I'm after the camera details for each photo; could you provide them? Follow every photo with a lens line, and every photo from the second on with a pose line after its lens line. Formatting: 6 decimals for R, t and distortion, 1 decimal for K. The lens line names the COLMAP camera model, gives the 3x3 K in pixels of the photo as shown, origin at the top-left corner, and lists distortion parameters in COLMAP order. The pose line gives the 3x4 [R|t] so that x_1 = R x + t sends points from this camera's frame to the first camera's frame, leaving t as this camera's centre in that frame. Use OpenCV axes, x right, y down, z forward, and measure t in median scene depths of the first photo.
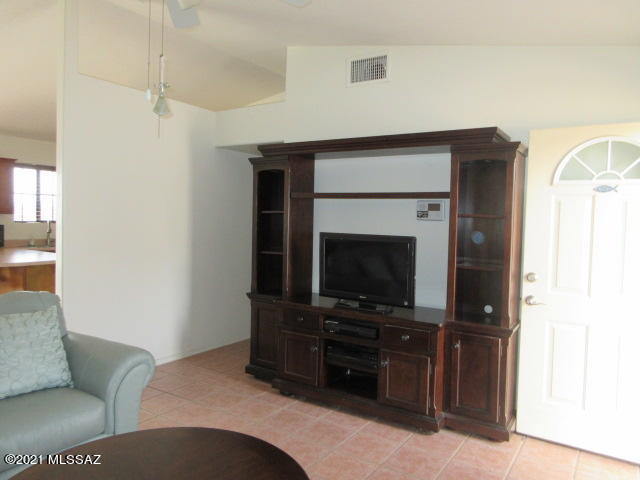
lens RADIAL K [[475.6, 0, 318.8], [0, 475.6, 237.5], [0, 0, 1]] dist [0.000506, -0.002264]
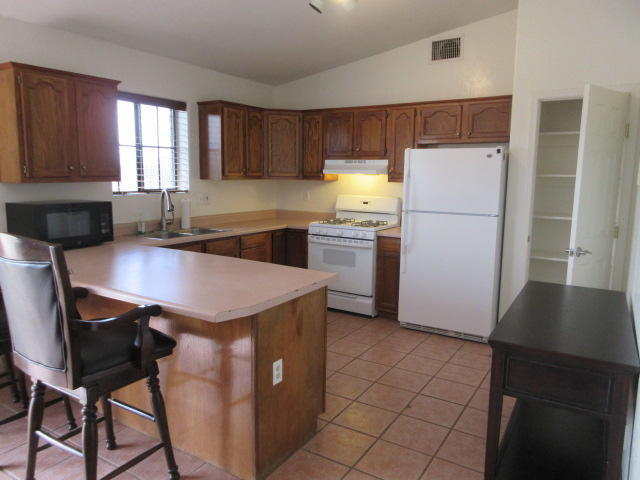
lens RADIAL K [[475.6, 0, 319.7], [0, 475.6, 239.0], [0, 0, 1]] dist [0.000506, -0.002264]
pose [[0.998867, -0.013708, 0.045568, -0.393060], [0.009450, 0.995680, 0.092367, -0.027327], [-0.046638, -0.091832, 0.994682, 0.384853]]
